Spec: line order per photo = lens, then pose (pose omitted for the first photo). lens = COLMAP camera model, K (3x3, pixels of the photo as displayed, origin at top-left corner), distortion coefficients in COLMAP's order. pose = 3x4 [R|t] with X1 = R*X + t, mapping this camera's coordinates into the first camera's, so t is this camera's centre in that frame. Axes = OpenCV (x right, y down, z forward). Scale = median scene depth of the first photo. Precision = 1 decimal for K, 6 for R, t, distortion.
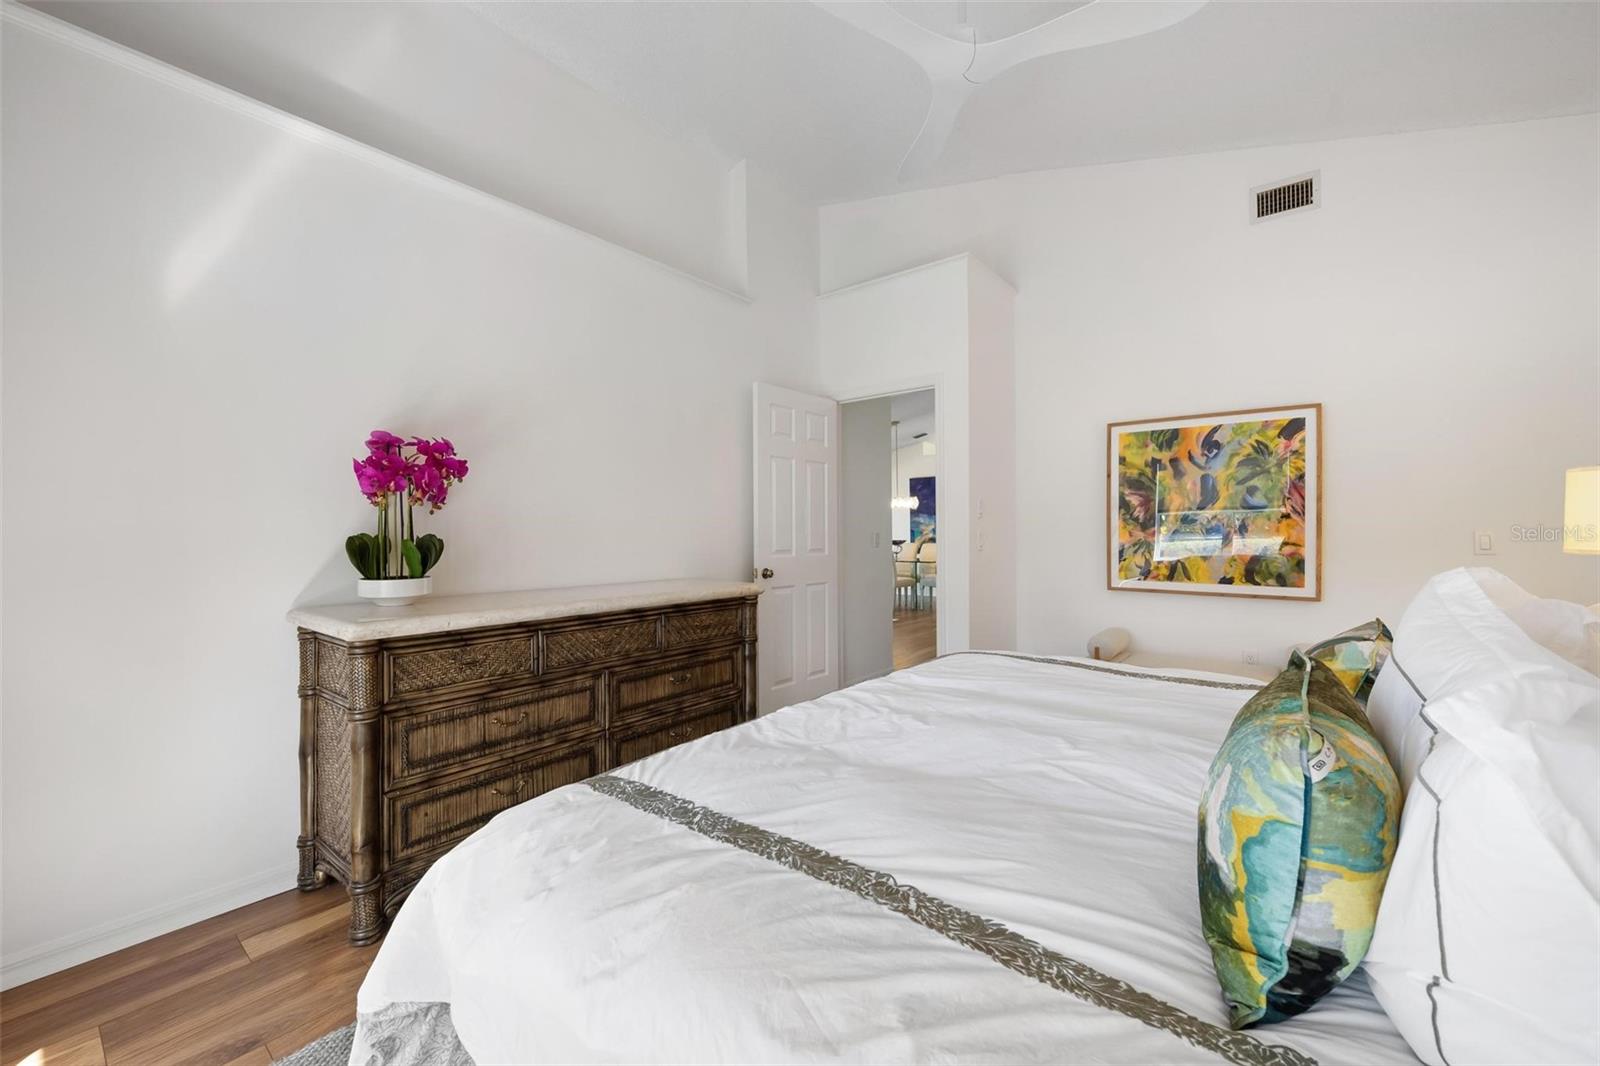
lens RADIAL K [[617.5, 0, 796.6], [0, 617.5, 532.6], [0, 0, 1]] dist [-0.012372, -0.000246]
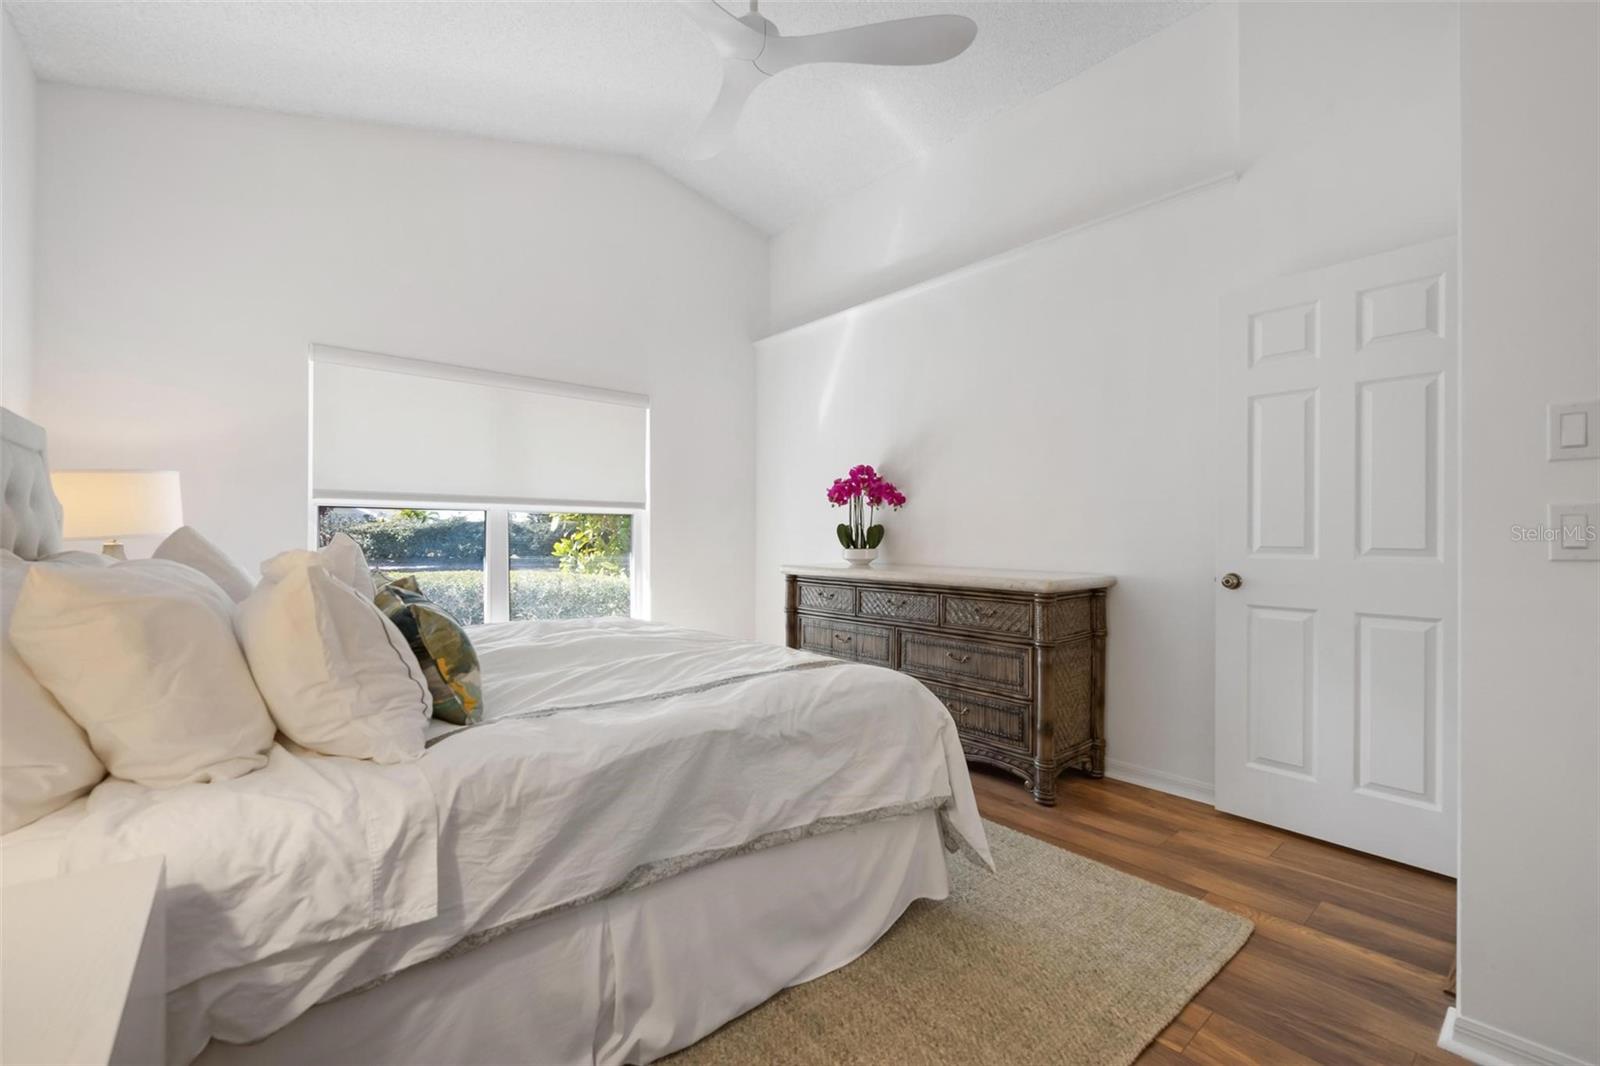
lens RADIAL K [[688.3, 0, 801.8], [0, 688.3, 540.0], [0, 0, 1]] dist [-0.017314, -0.001373]
pose [[-0.185428, 0.006098, -0.982639, 1.025640], [-0.000050, 0.999981, 0.006215, 0.026443], [0.982658, 0.001202, -0.185424, 0.954078]]
